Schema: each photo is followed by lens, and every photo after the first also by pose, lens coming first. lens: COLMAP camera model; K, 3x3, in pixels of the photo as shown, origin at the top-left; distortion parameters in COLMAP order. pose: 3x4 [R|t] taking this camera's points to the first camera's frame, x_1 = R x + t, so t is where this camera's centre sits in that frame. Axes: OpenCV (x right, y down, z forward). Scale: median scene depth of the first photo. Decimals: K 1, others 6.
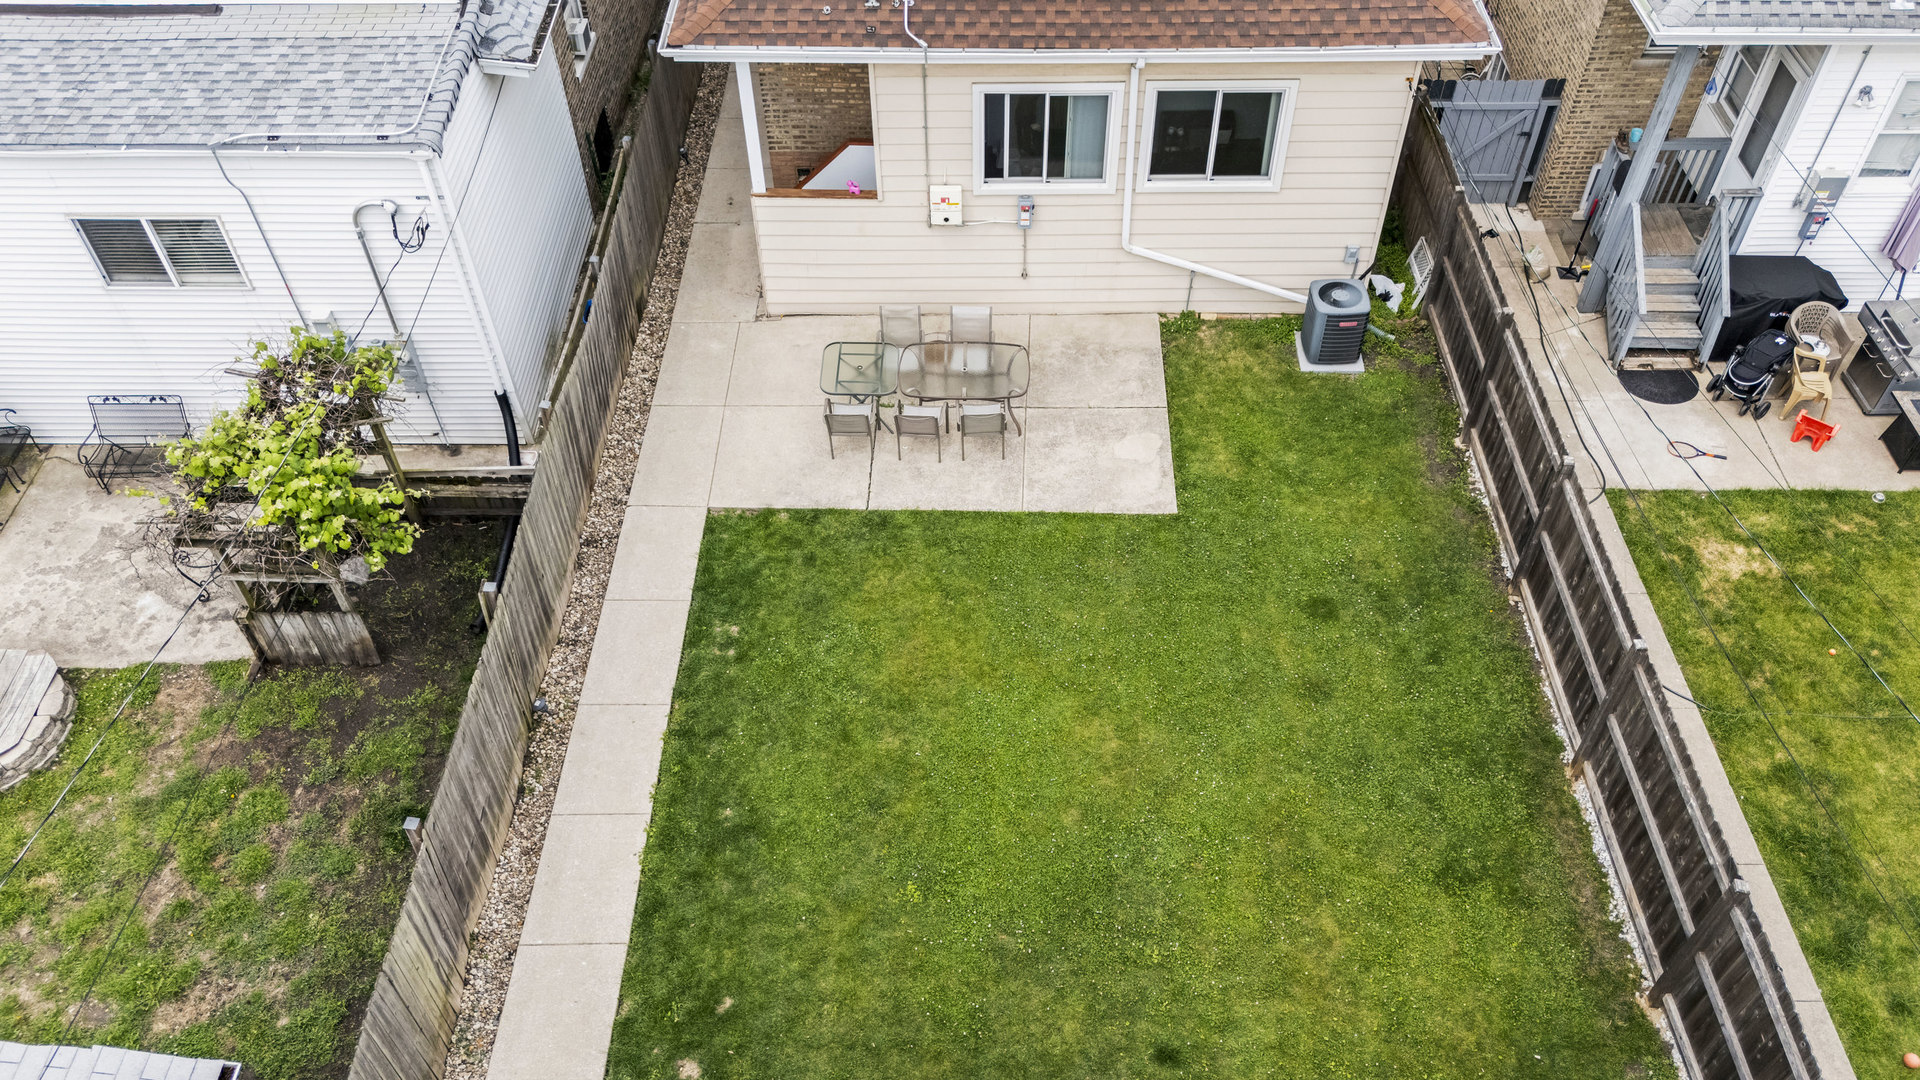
lens RADIAL K [[1472.9, 0, 958.2], [0, 1472.9, 466.0], [0, 0, 1]] dist [0.070688, -0.060205]
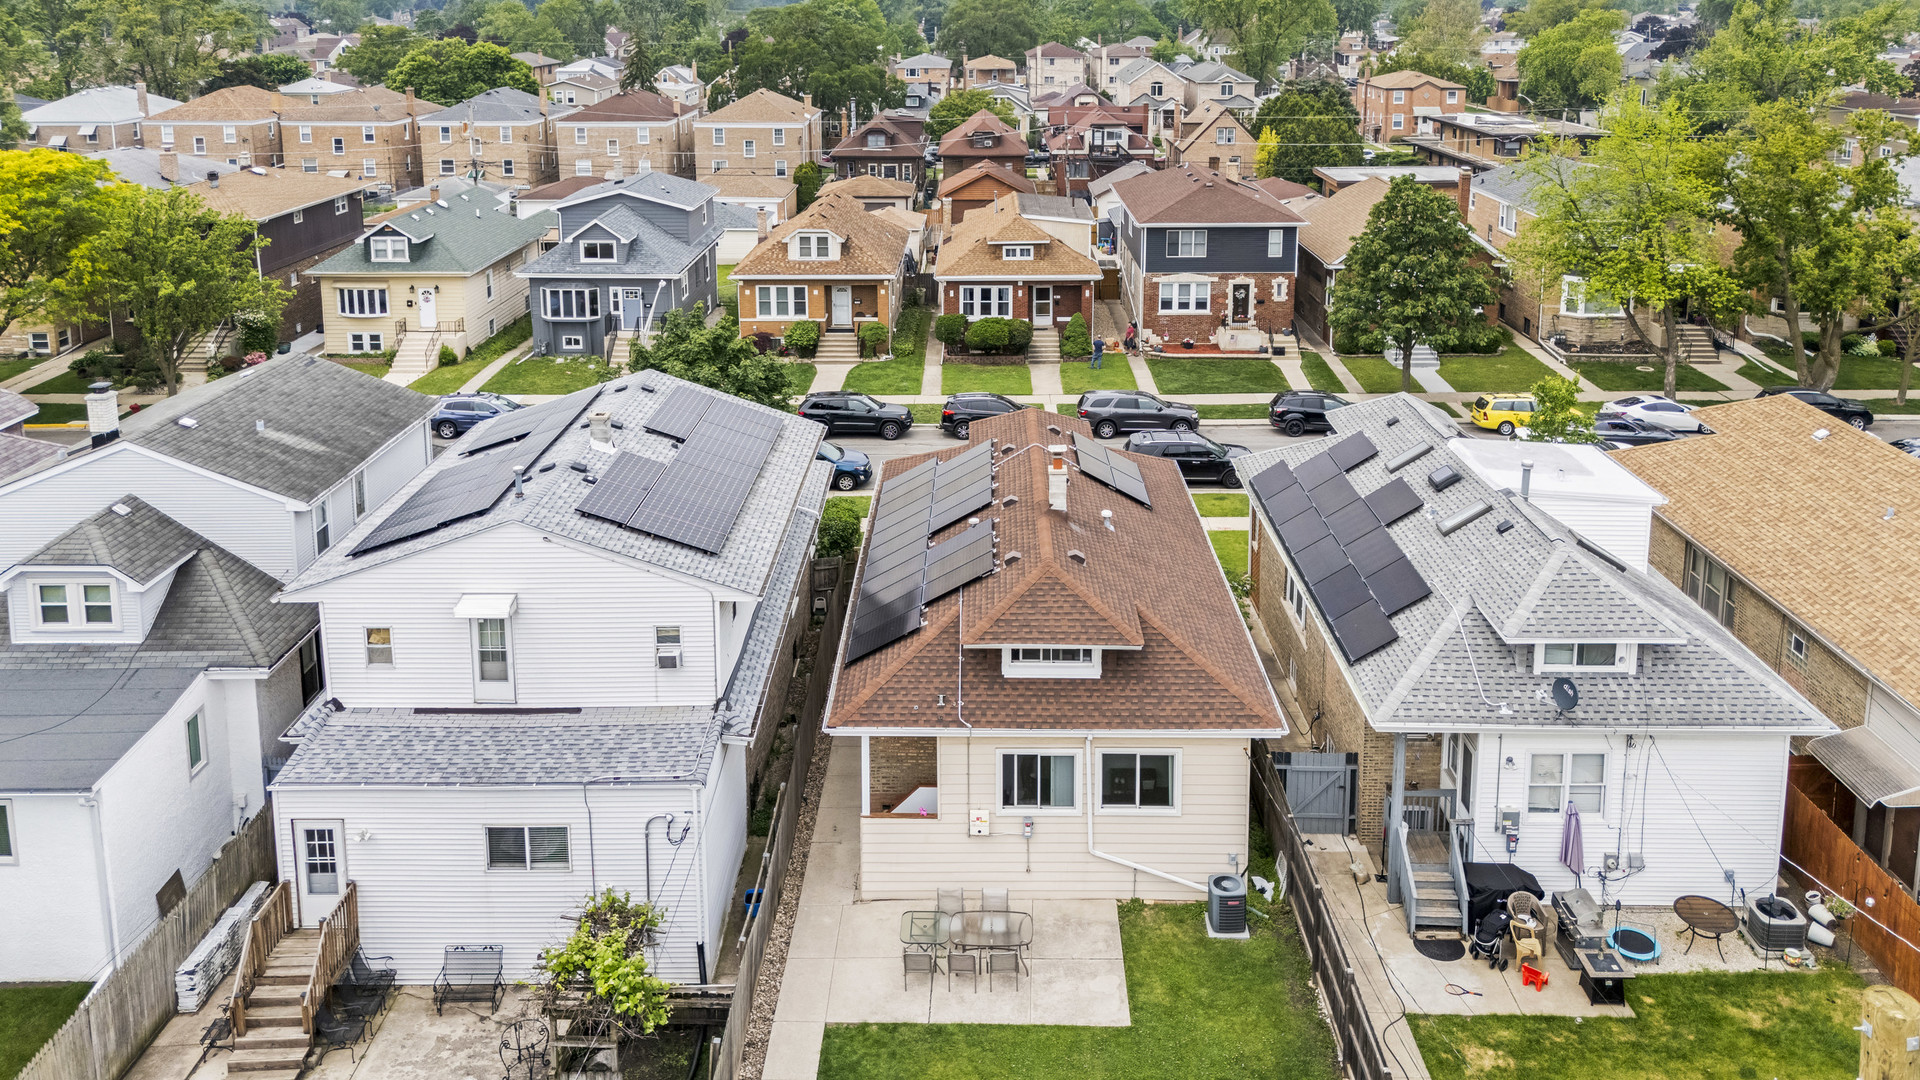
lens RADIAL K [[1472.9, 0, 957.0], [0, 1472.9, 429.3], [0, 0, 1]] dist [0.070688, -0.060205]
pose [[0.999991, 0.002095, -0.003605, -0.028633], [-0.003527, 0.886010, -0.463653, 0.202758], [0.002223, 0.463662, 0.886009, -0.674097]]
